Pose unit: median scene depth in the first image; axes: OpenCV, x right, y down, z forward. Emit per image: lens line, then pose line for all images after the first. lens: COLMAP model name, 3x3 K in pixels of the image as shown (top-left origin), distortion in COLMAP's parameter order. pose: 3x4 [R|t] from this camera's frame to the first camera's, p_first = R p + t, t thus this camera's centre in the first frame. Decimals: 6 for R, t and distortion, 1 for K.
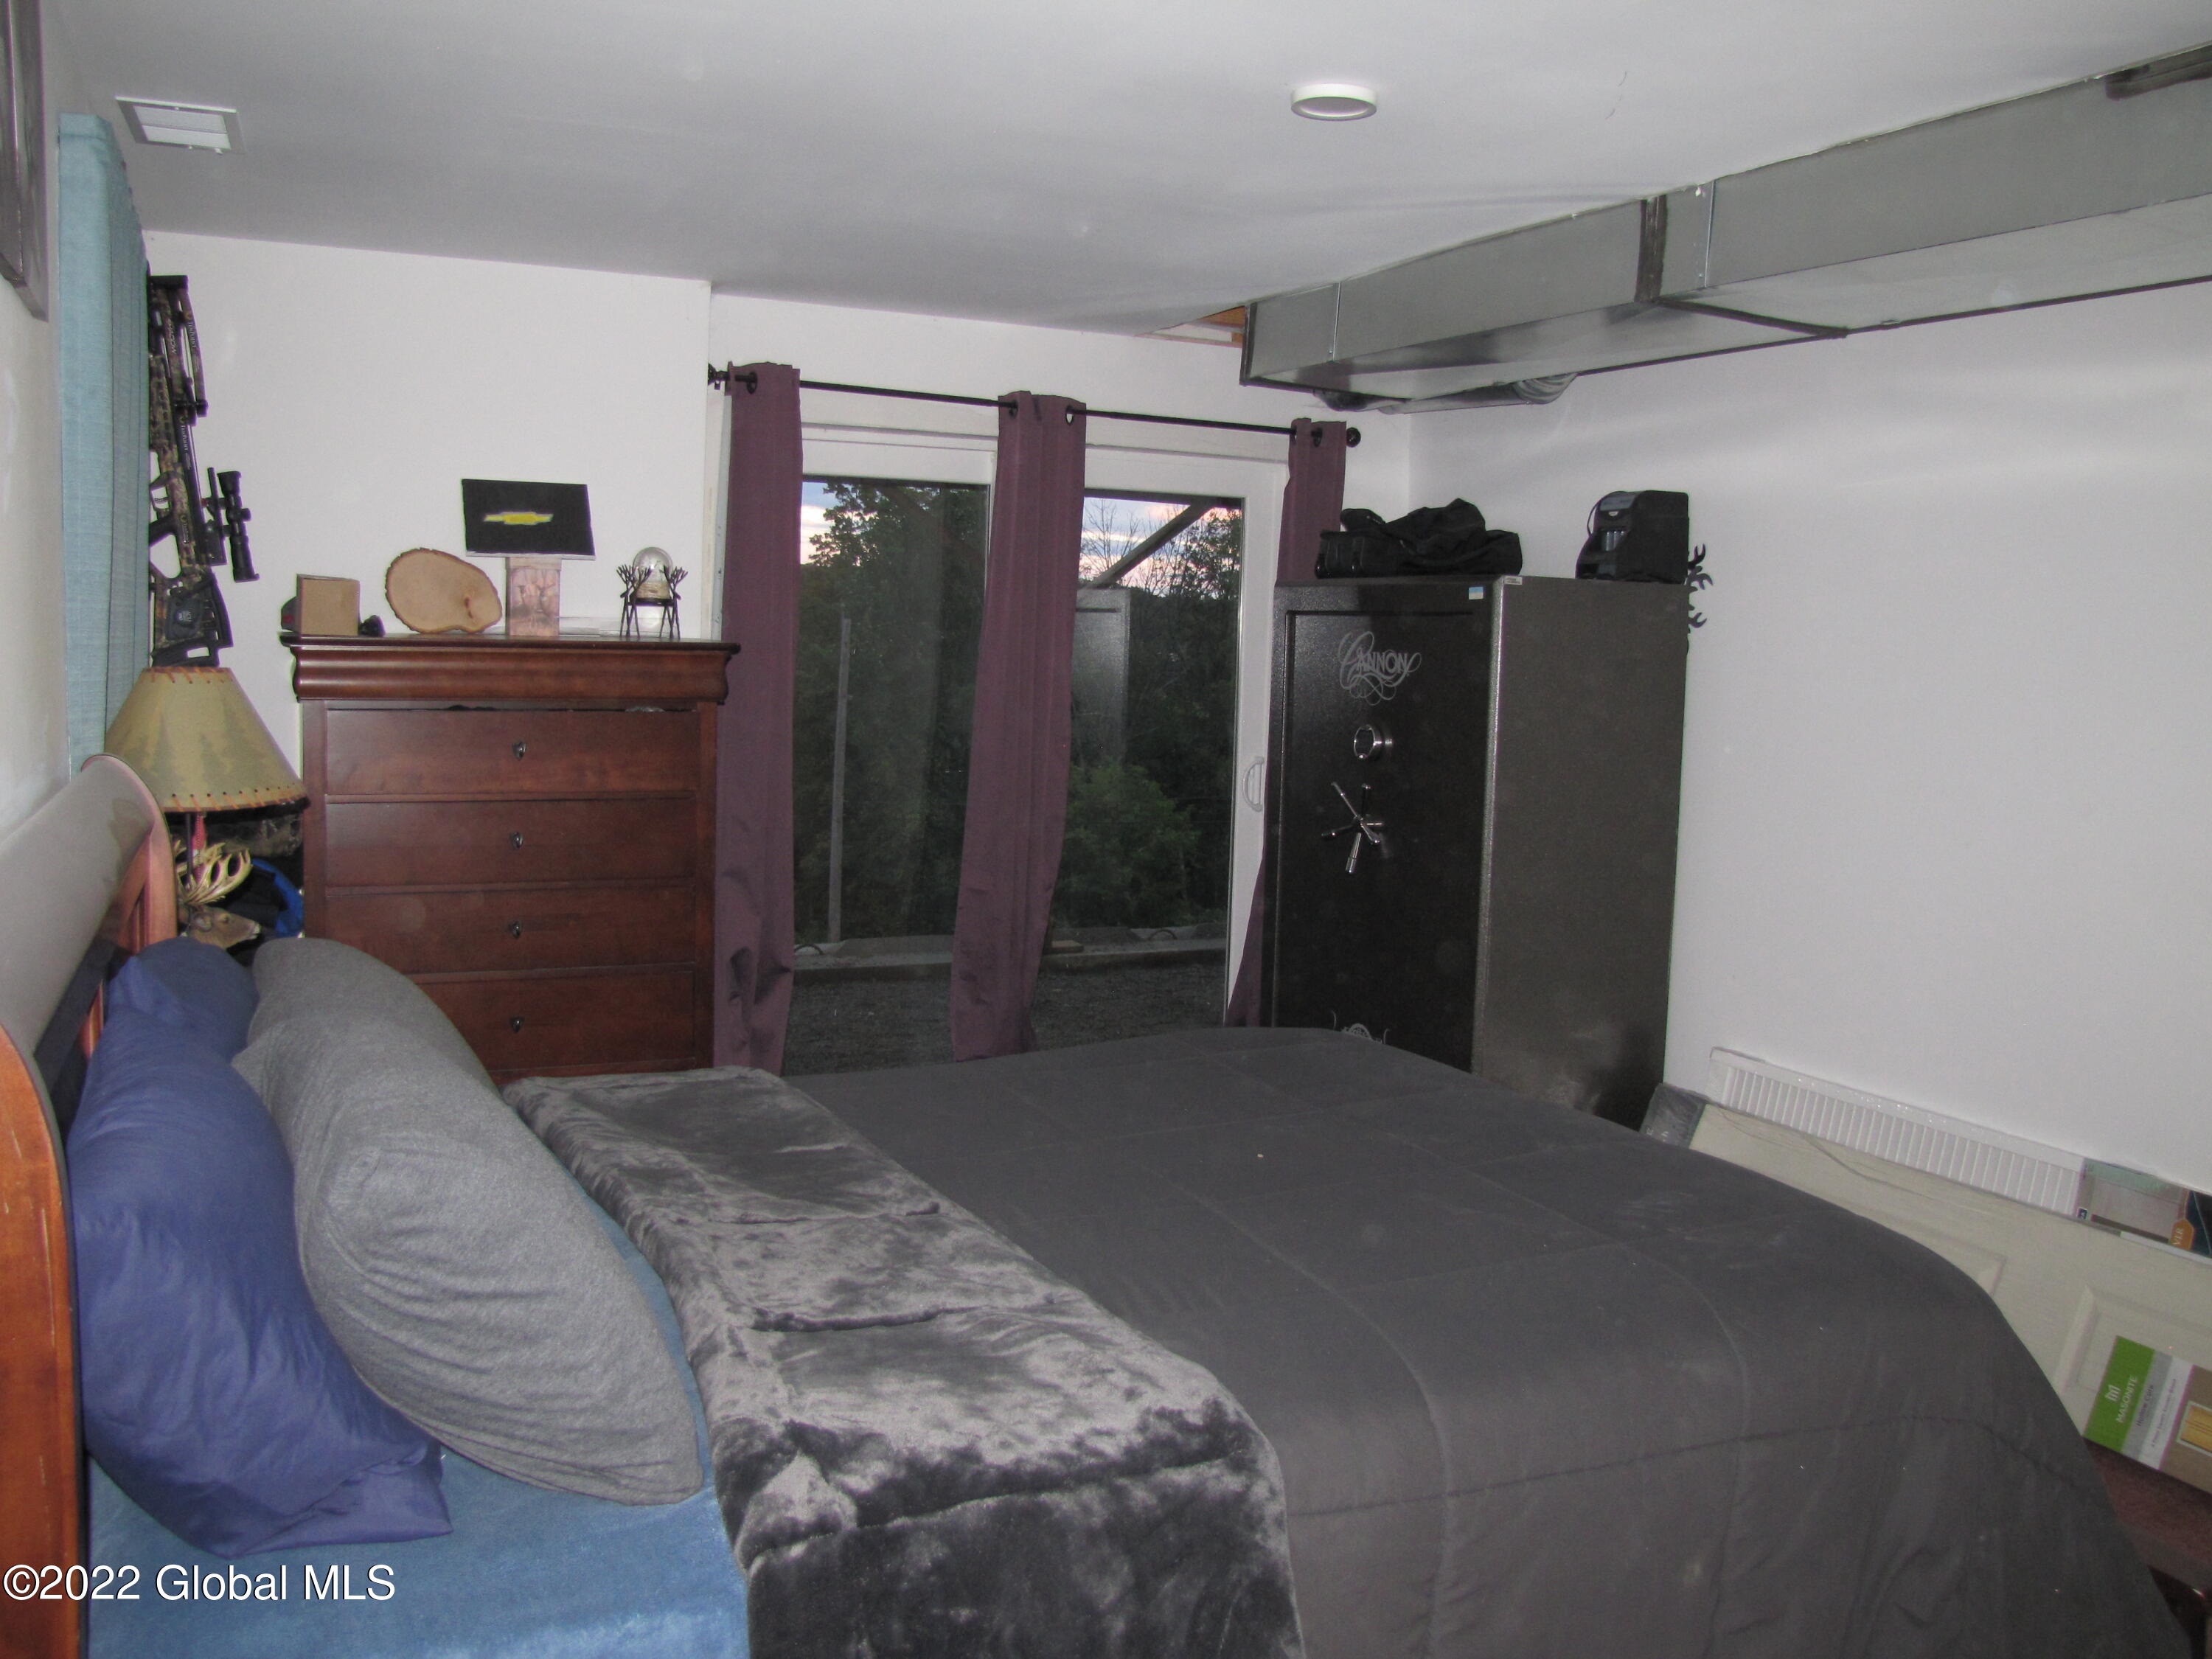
lens RADIAL K [[1859.1, 0, 1107.6], [0, 1859.1, 800.5], [0, 0, 1]] dist [-0.173889, 0.148906]
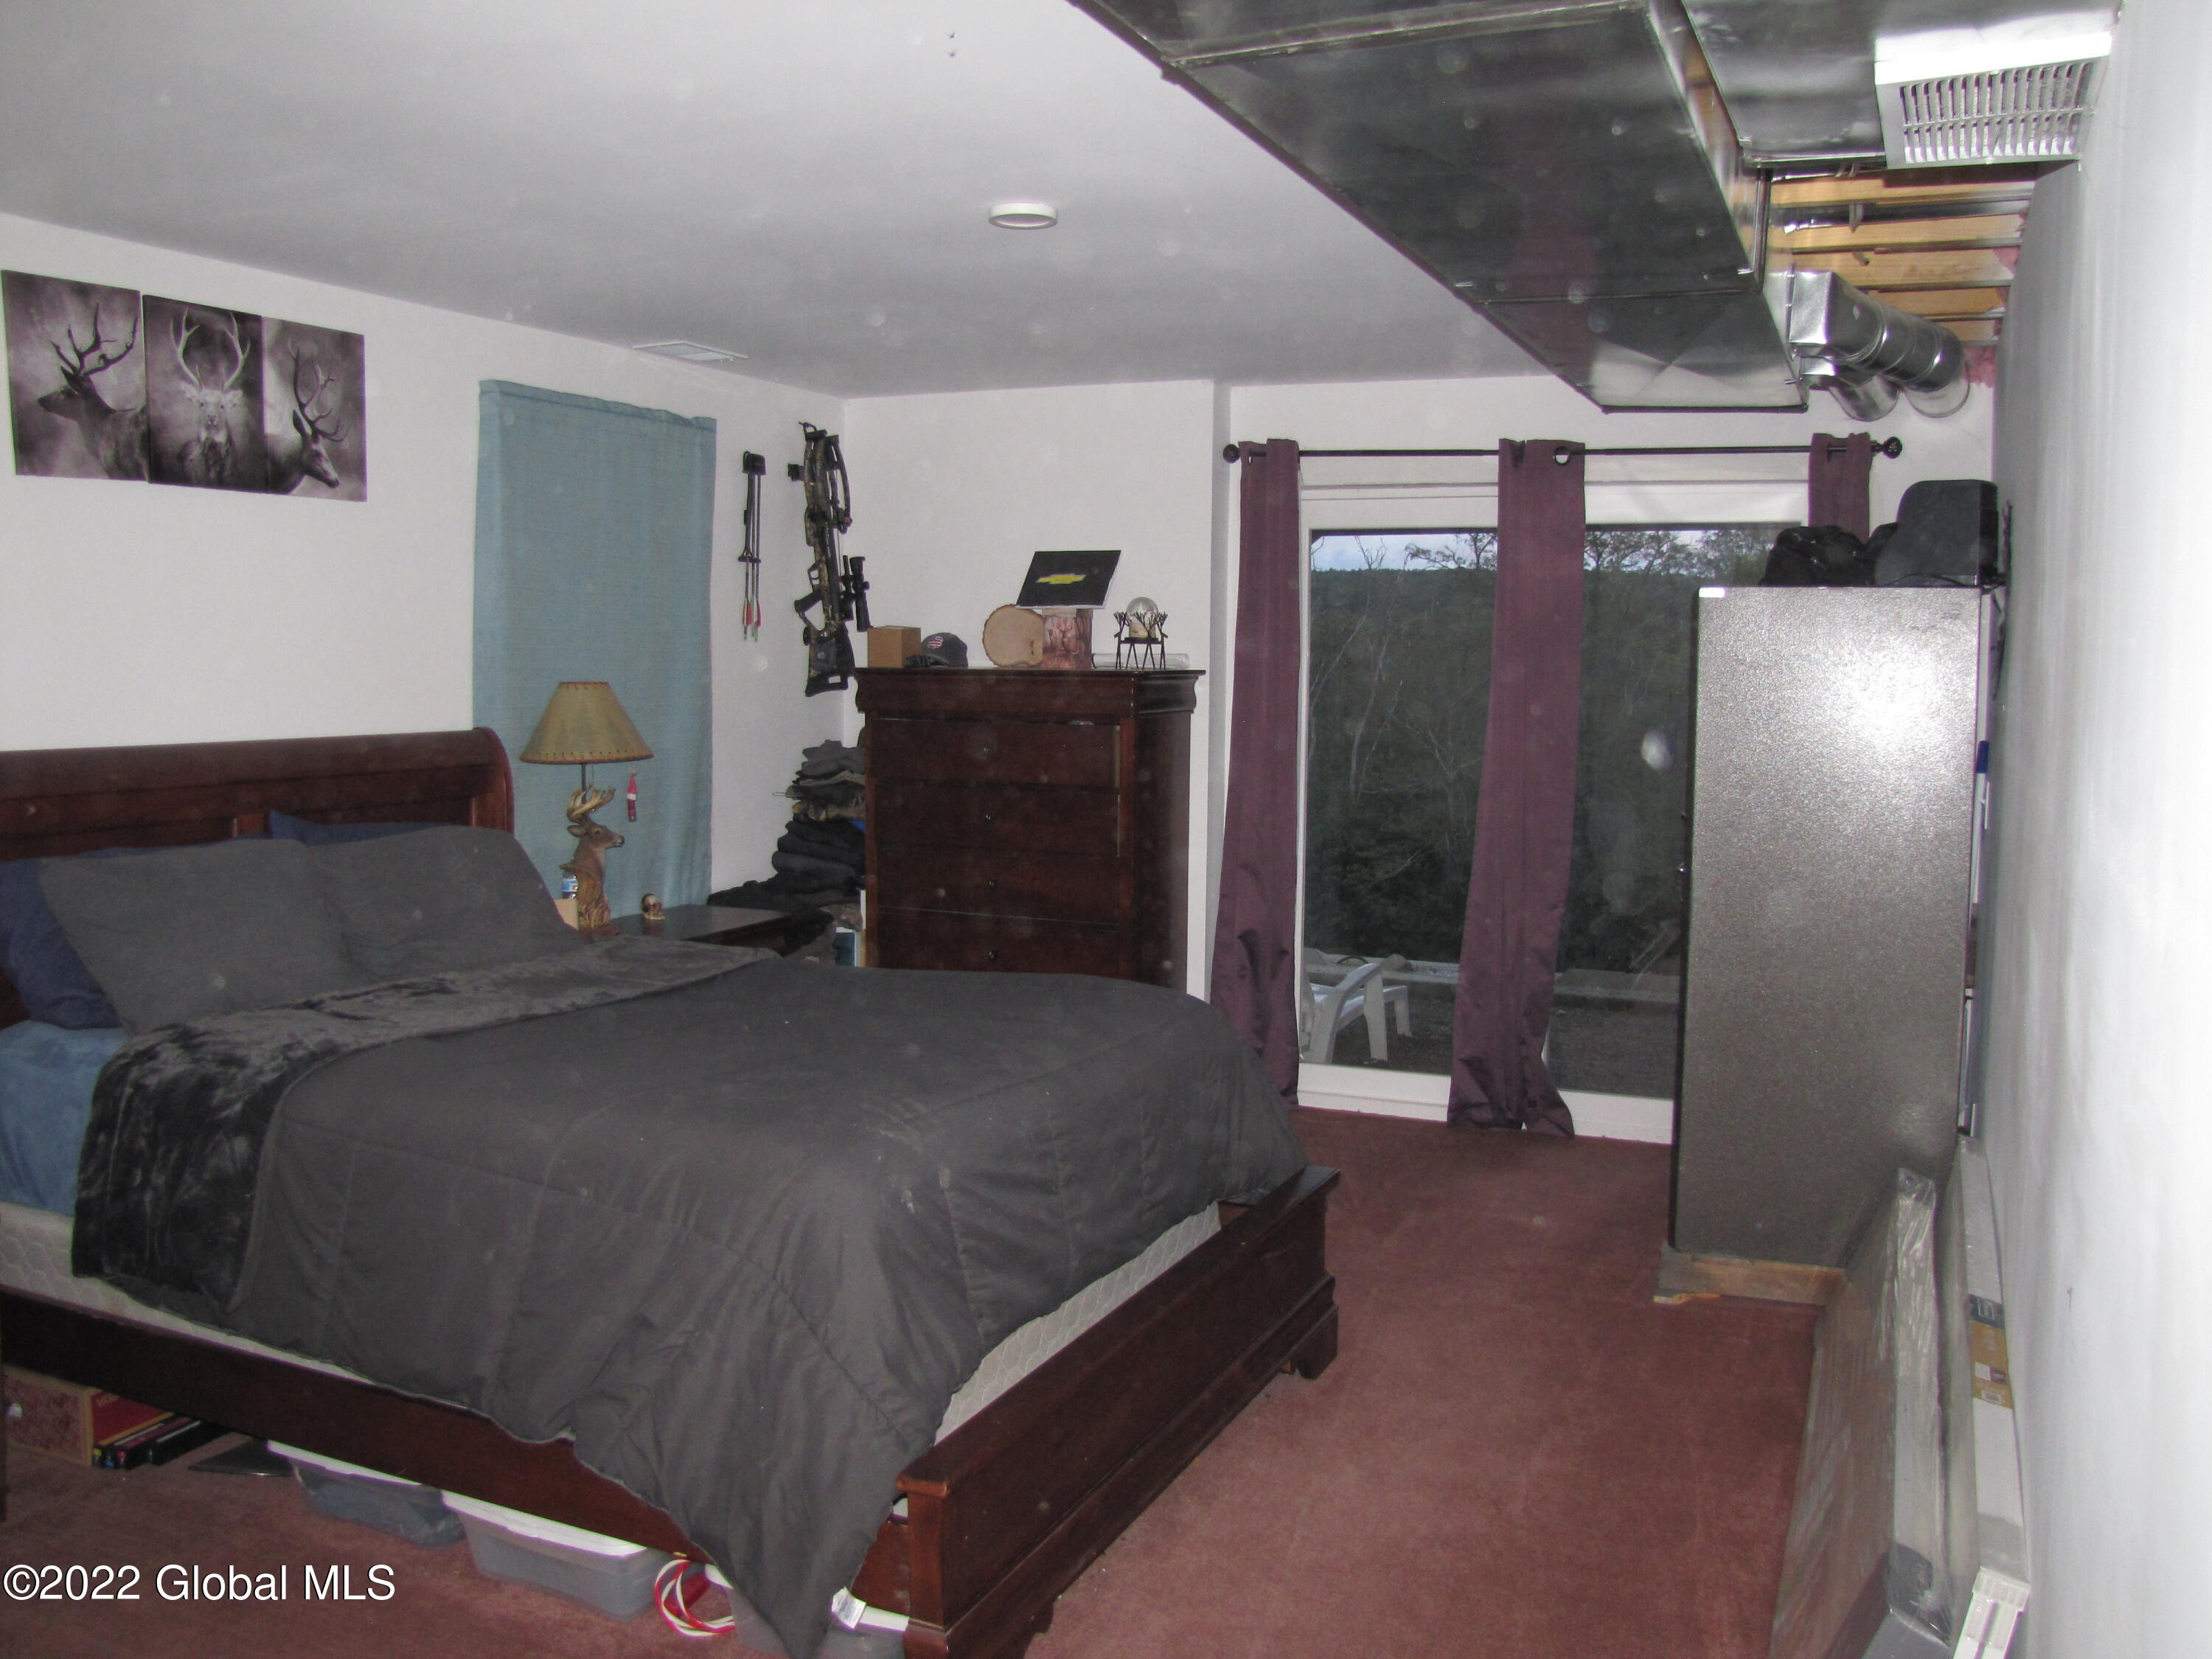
lens RADIAL K [[1859.1, 0, 1107.6], [0, 1859.1, 800.5], [0, 0, 1]] dist [-0.173889, 0.148906]
pose [[0.639039, 0.043146, -0.767964, 0.730158], [-0.062822, 0.998018, 0.003795, -0.002009], [0.766605, 0.045820, 0.640482, 0.171790]]
